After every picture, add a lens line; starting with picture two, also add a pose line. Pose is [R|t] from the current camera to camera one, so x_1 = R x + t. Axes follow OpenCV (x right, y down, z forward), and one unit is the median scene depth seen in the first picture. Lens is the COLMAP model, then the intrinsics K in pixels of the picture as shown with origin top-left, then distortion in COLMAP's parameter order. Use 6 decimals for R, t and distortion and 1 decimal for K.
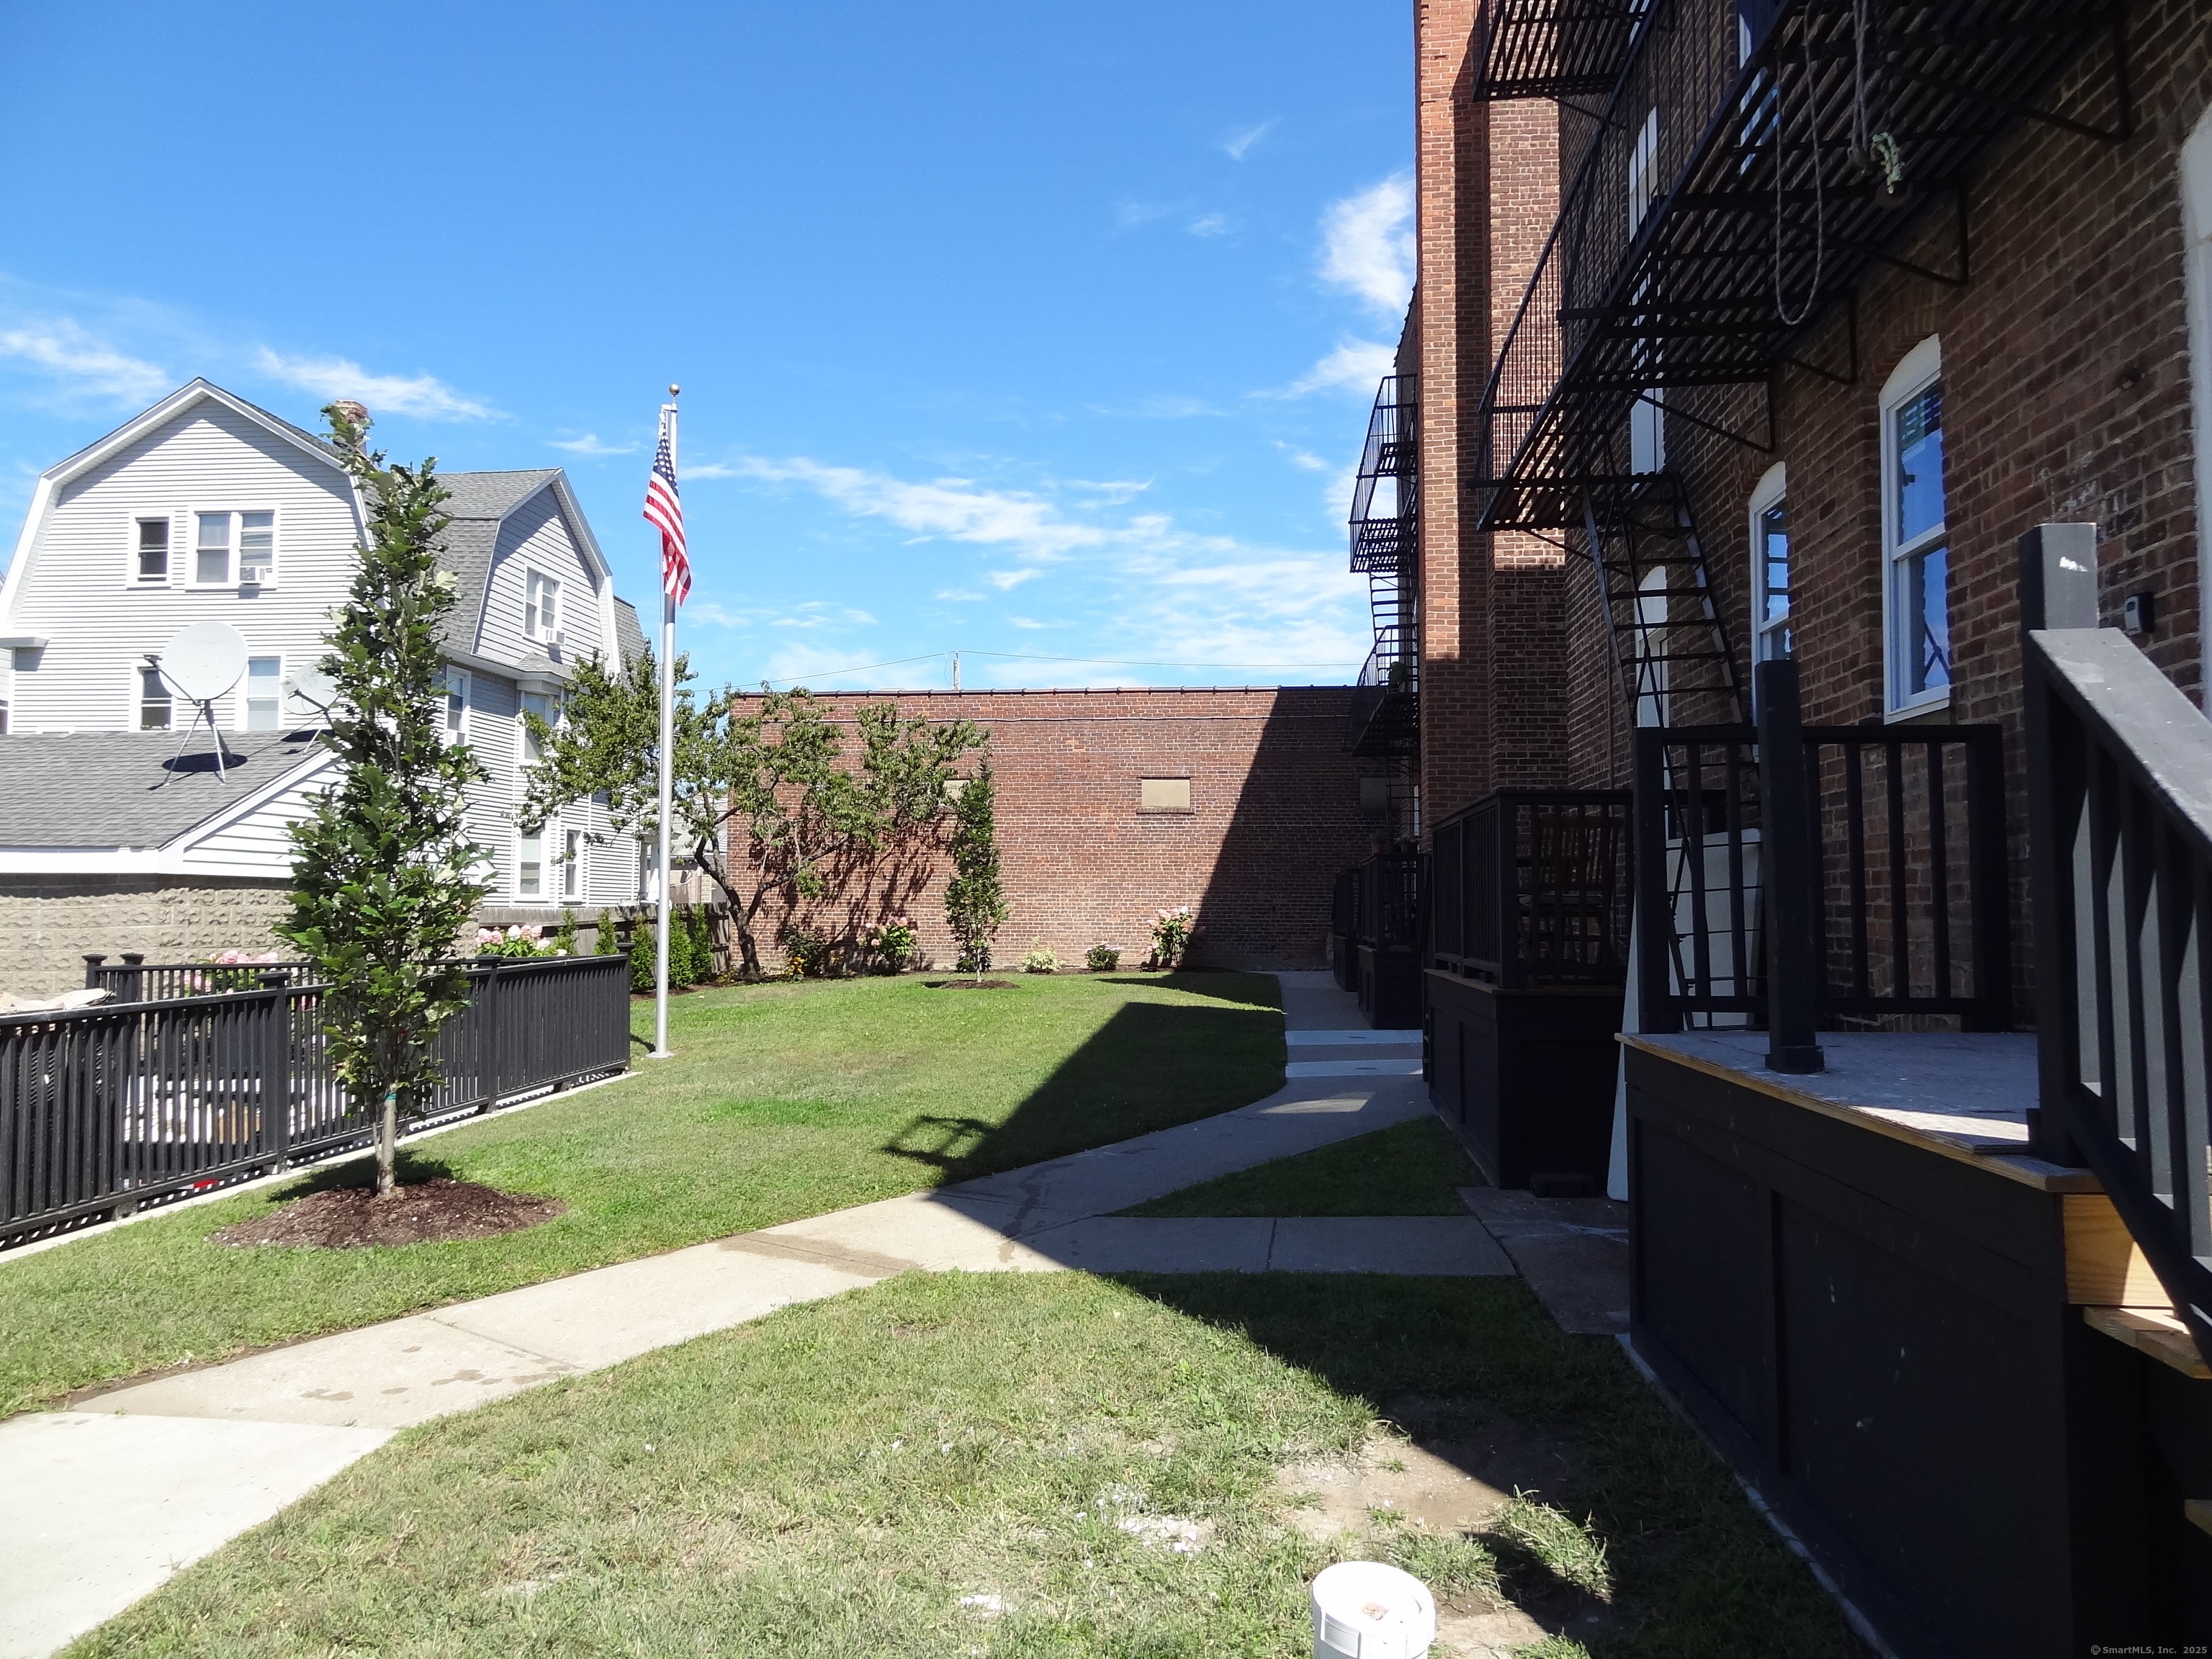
lens RADIAL K [[1595.4, 0, 1108.8], [0, 1595.4, 820.3], [0, 0, 1]] dist [0.017358, 0.001194]
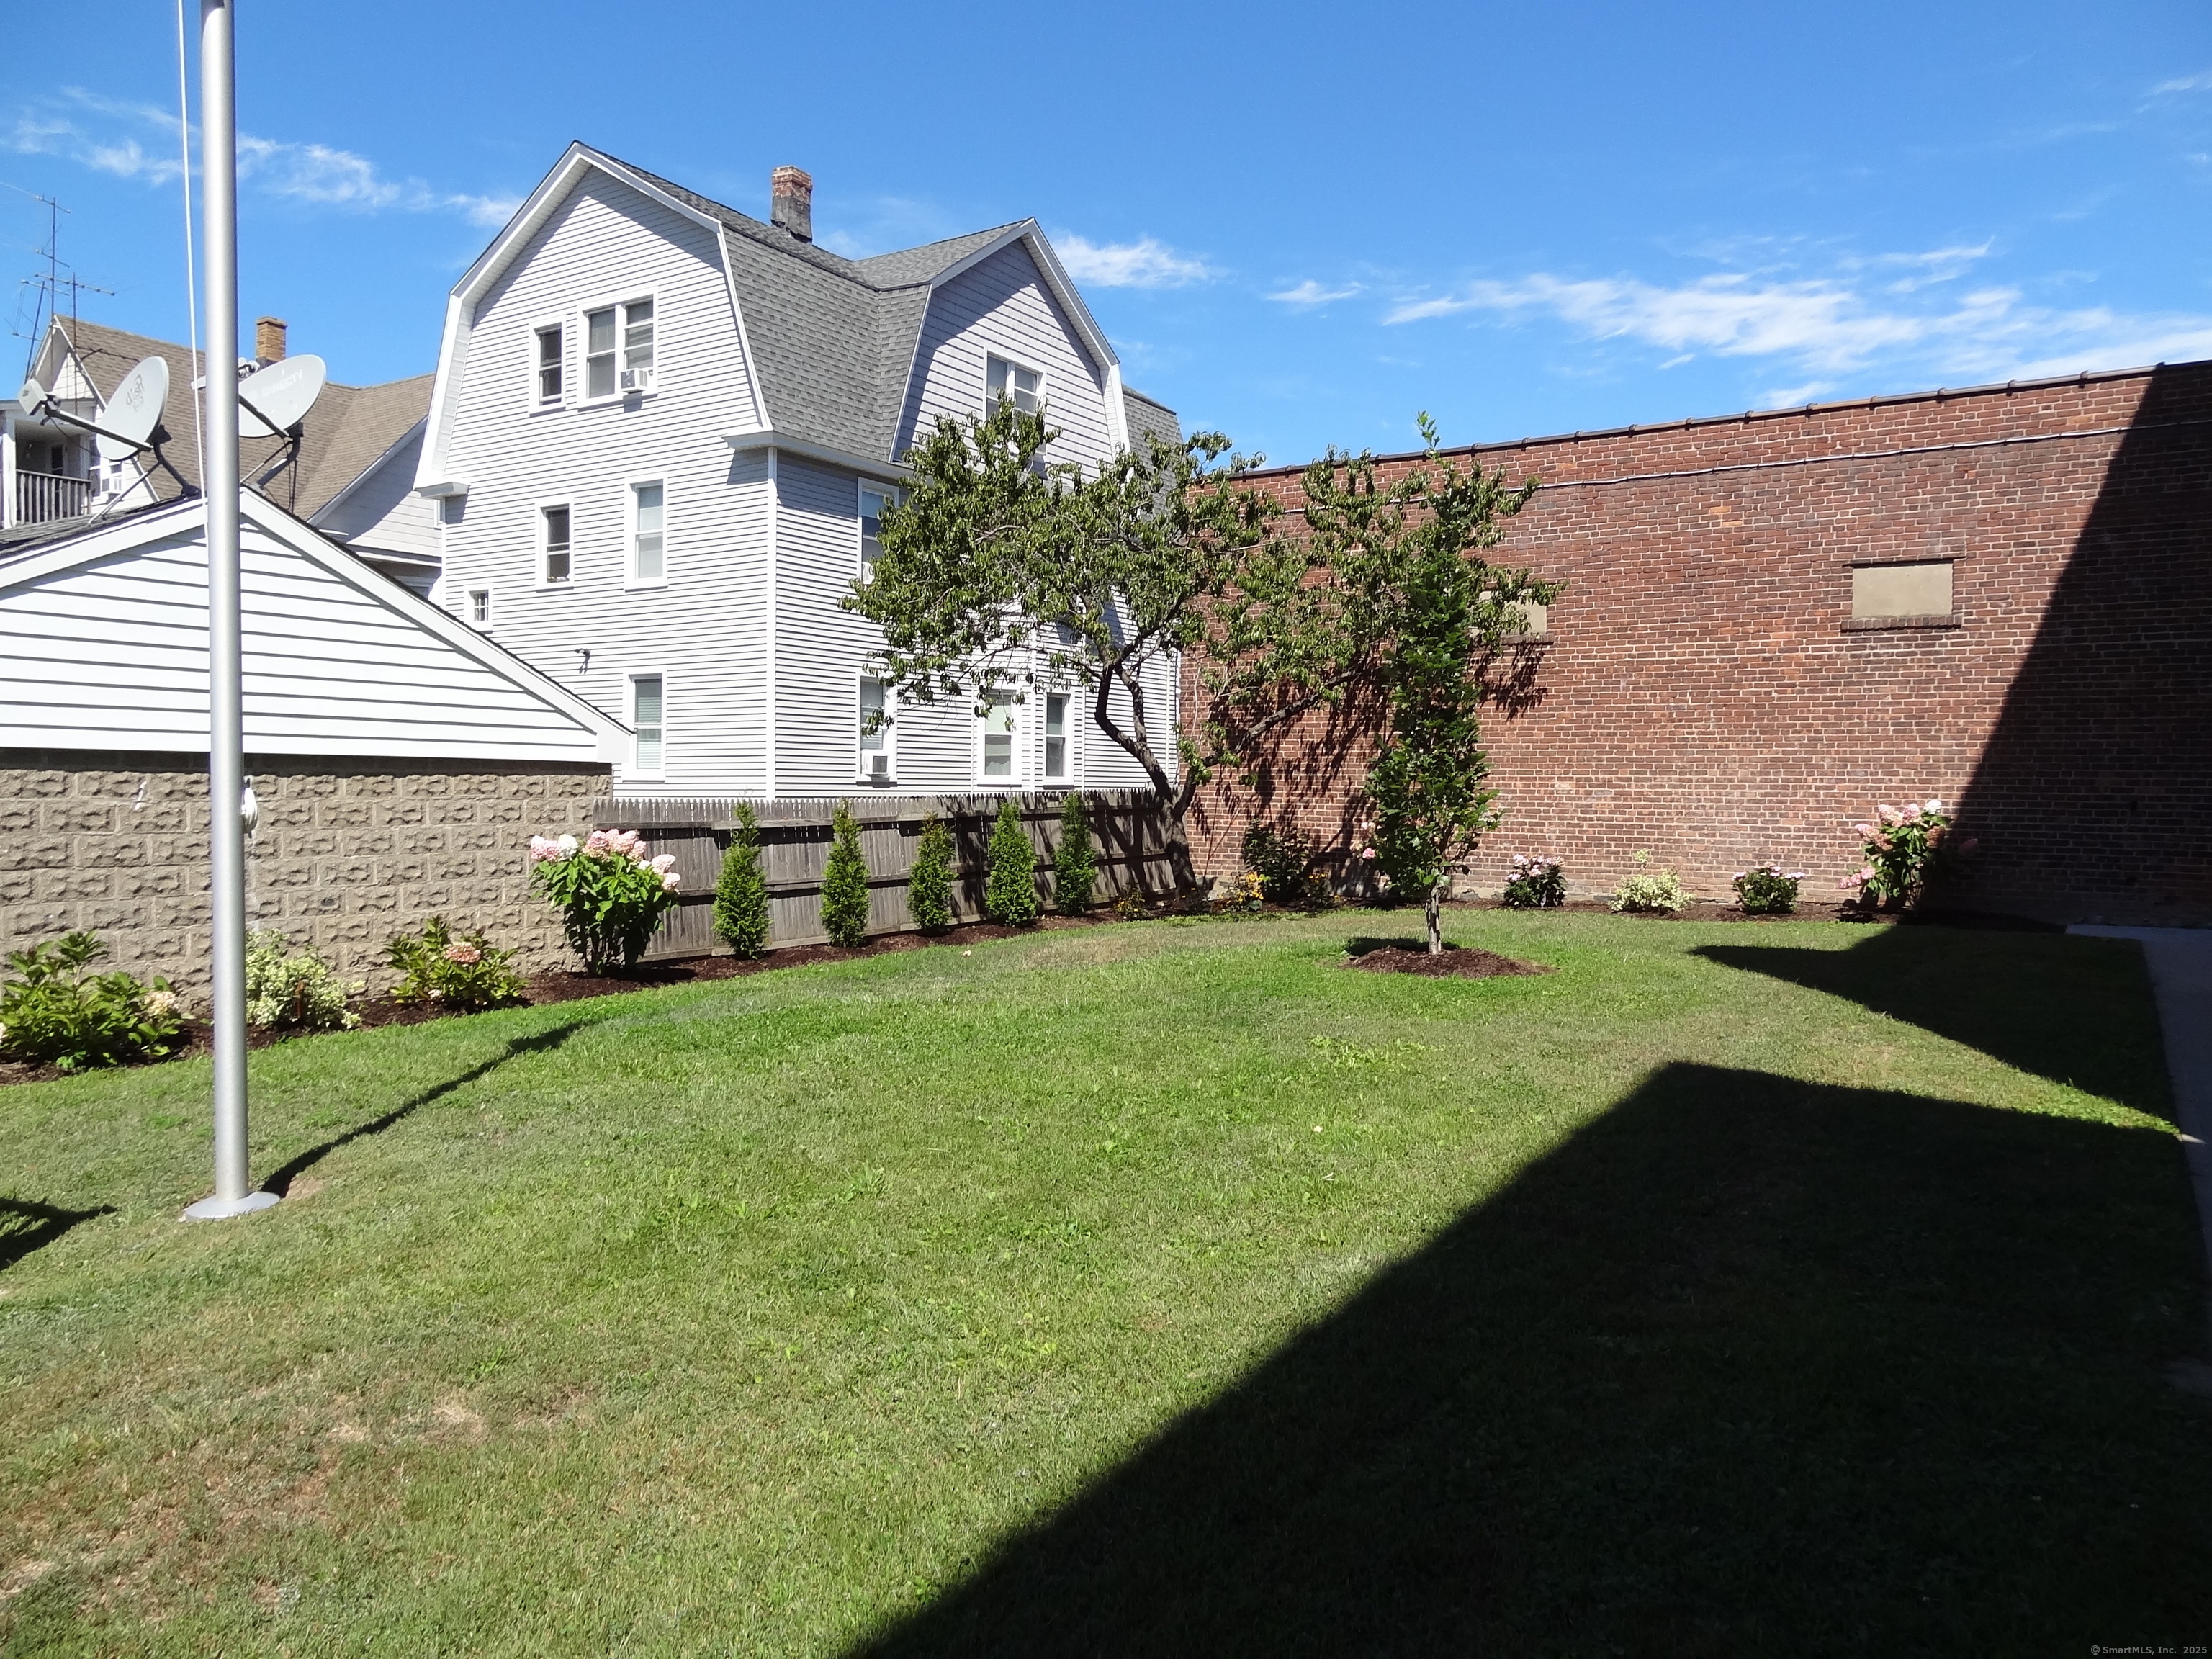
lens RADIAL K [[1595.4, 0, 1108.8], [0, 1595.4, 820.3], [0, 0, 1]] dist [0.017358, 0.001194]
pose [[0.888614, 0.010215, -0.458542, 0.046141], [0.027967, 0.996685, 0.076401, 0.011527], [0.457802, -0.080715, 0.885382, 0.380375]]
